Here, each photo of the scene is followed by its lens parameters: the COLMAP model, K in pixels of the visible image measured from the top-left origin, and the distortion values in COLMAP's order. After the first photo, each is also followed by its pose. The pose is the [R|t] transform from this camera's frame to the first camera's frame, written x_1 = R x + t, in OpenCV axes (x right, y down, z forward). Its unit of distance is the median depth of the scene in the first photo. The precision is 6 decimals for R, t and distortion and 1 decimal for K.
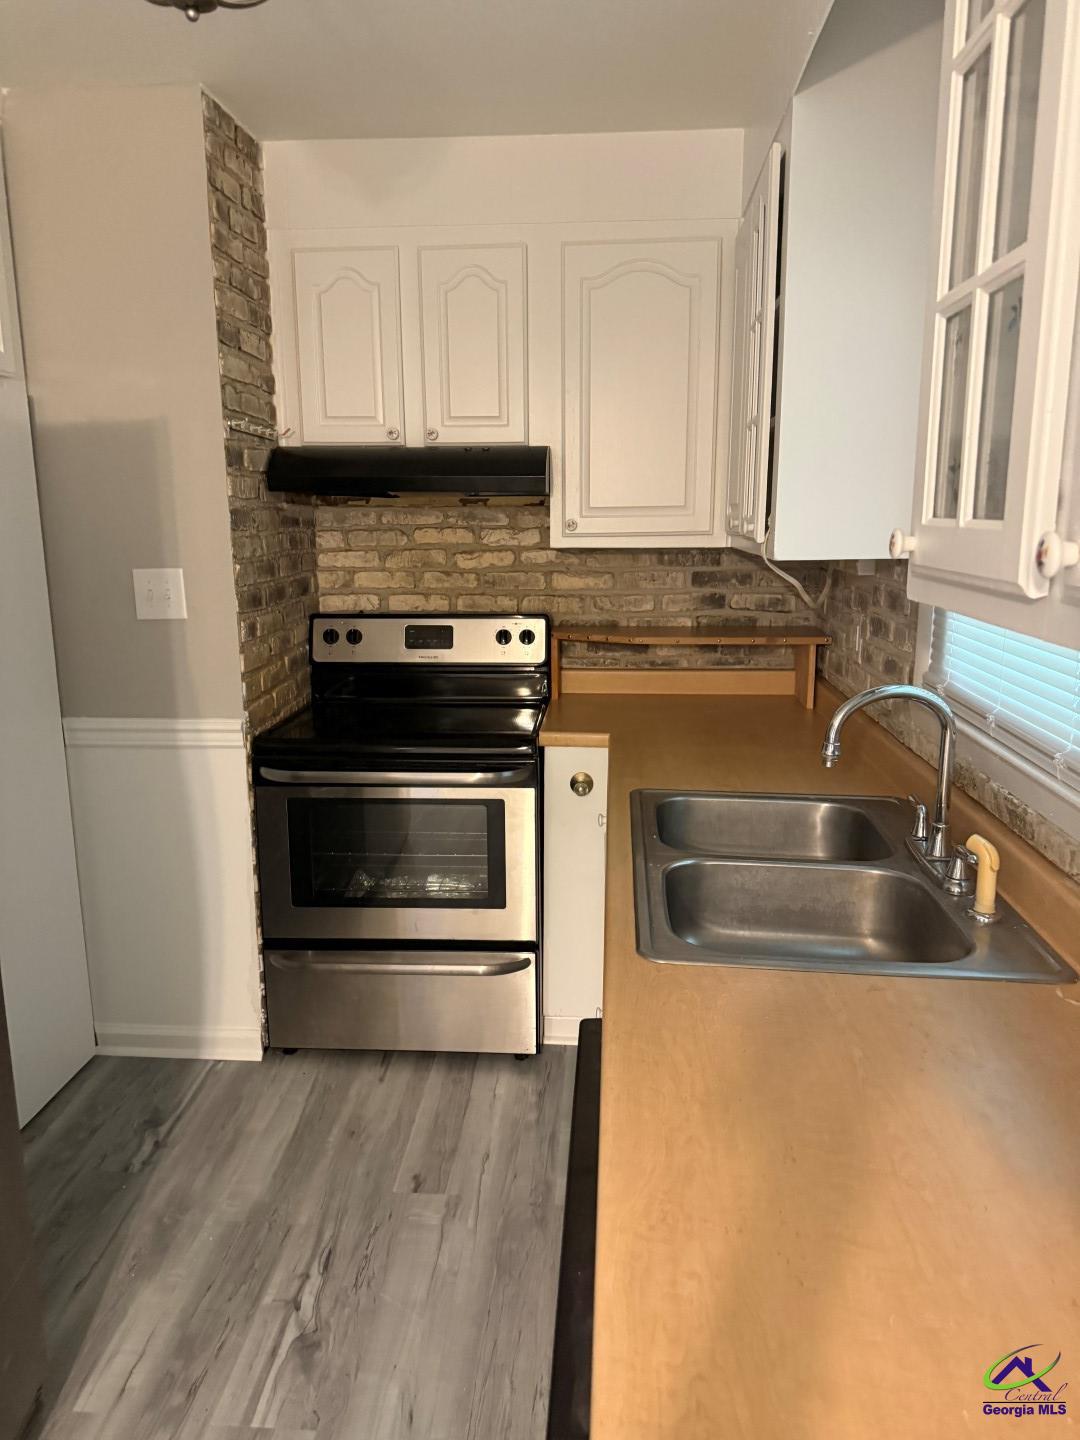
lens RADIAL K [[1018.6, 0, 540.2], [0, 1018.6, 724.4], [0, 0, 1]] dist [0.046006, -0.048904]
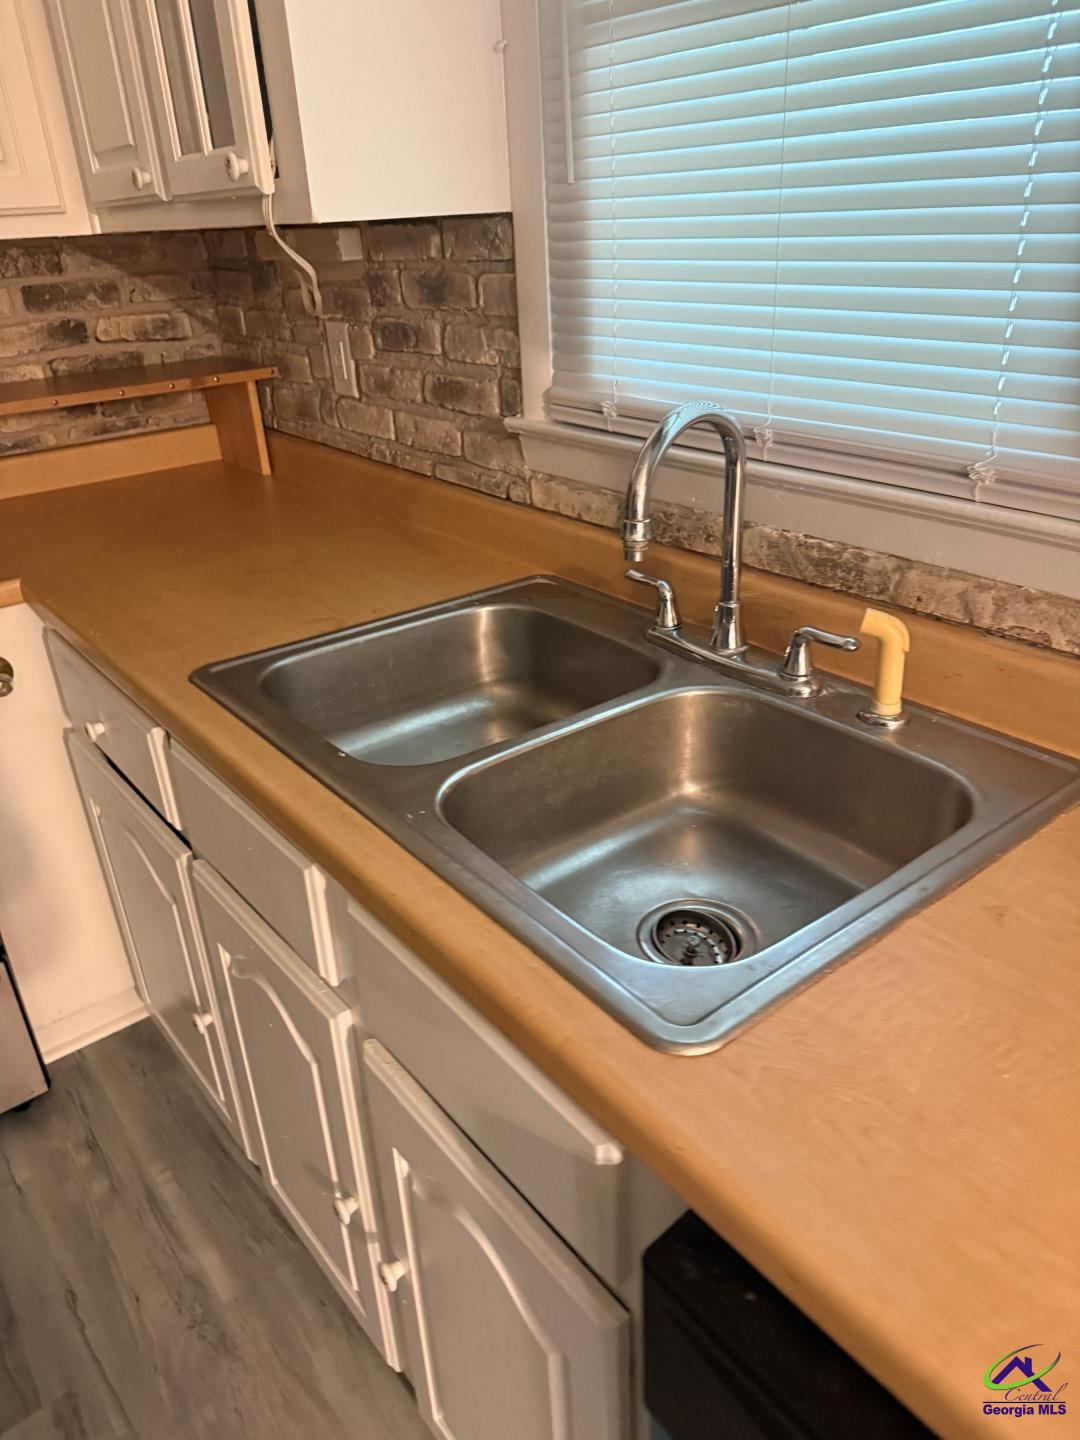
lens RADIAL K [[1018.6, 0, 521.1], [0, 1018.6, 717.1], [0, 0, 1]] dist [0.046006, -0.048904]
pose [[0.740287, -0.325809, 0.588068, -0.079031], [0.181808, 0.939150, 0.291452, -0.030762], [-0.647241, -0.108842, 0.754475, 0.302190]]
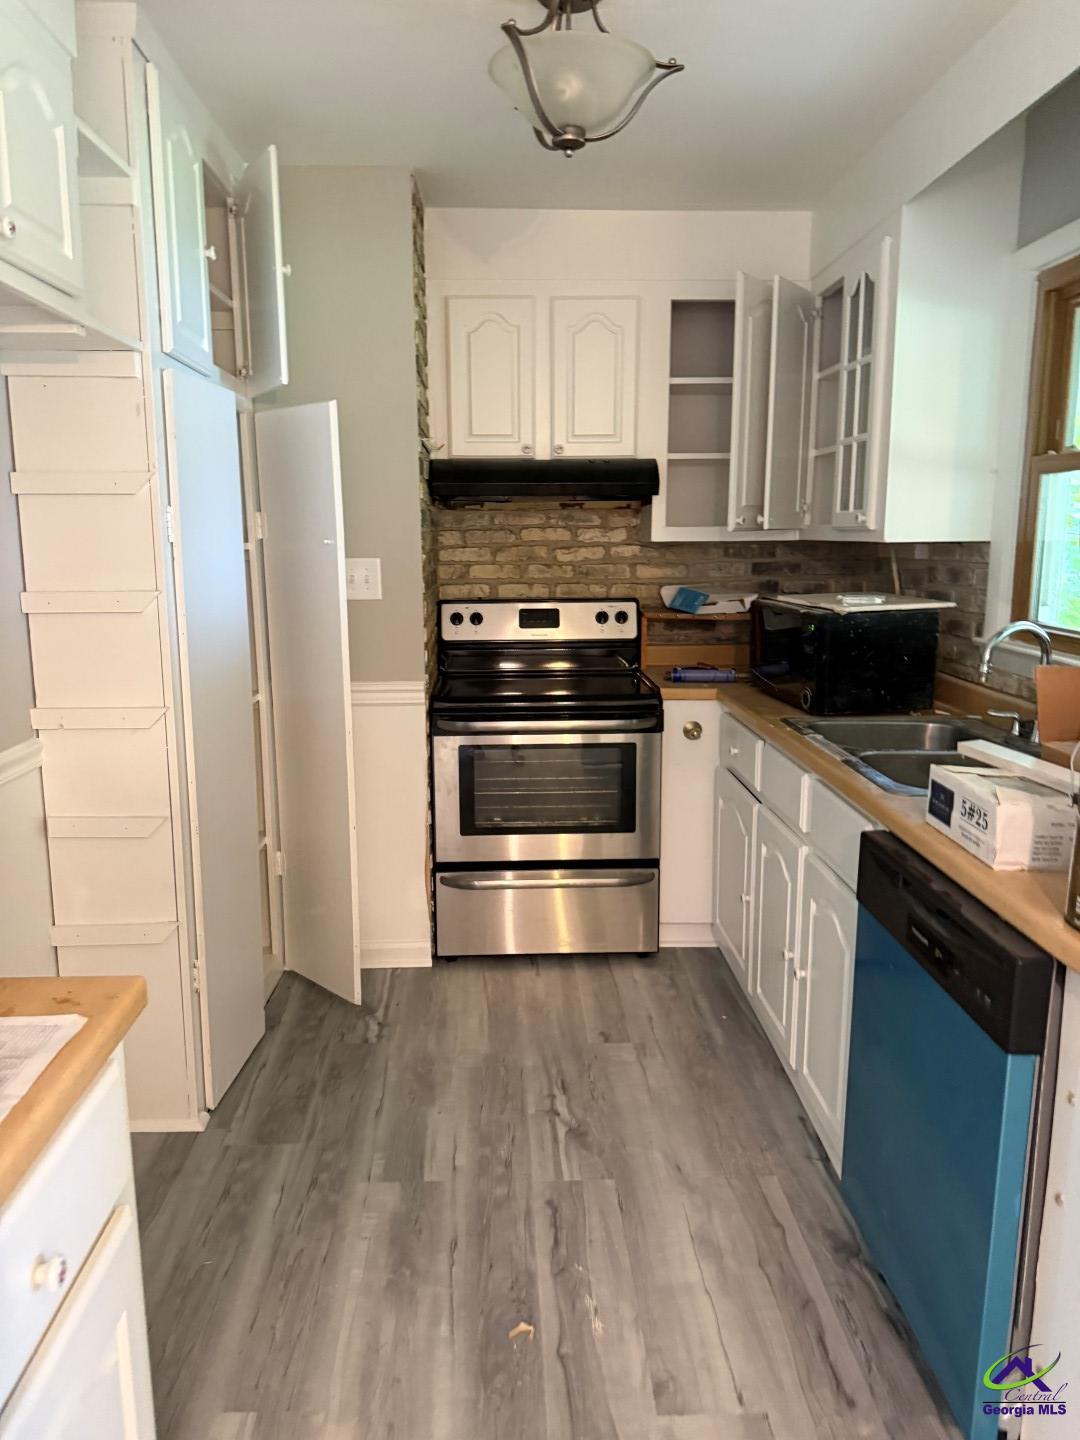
lens RADIAL K [[1018.6, 0, 516.0], [0, 1018.6, 732.4], [0, 0, 1]] dist [0.046006, -0.048904]
pose [[0.994927, -0.020733, 0.098436, -0.256744], [0.021900, 0.999702, -0.010794, 0.060565], [-0.098183, 0.012895, 0.995085, -0.186486]]
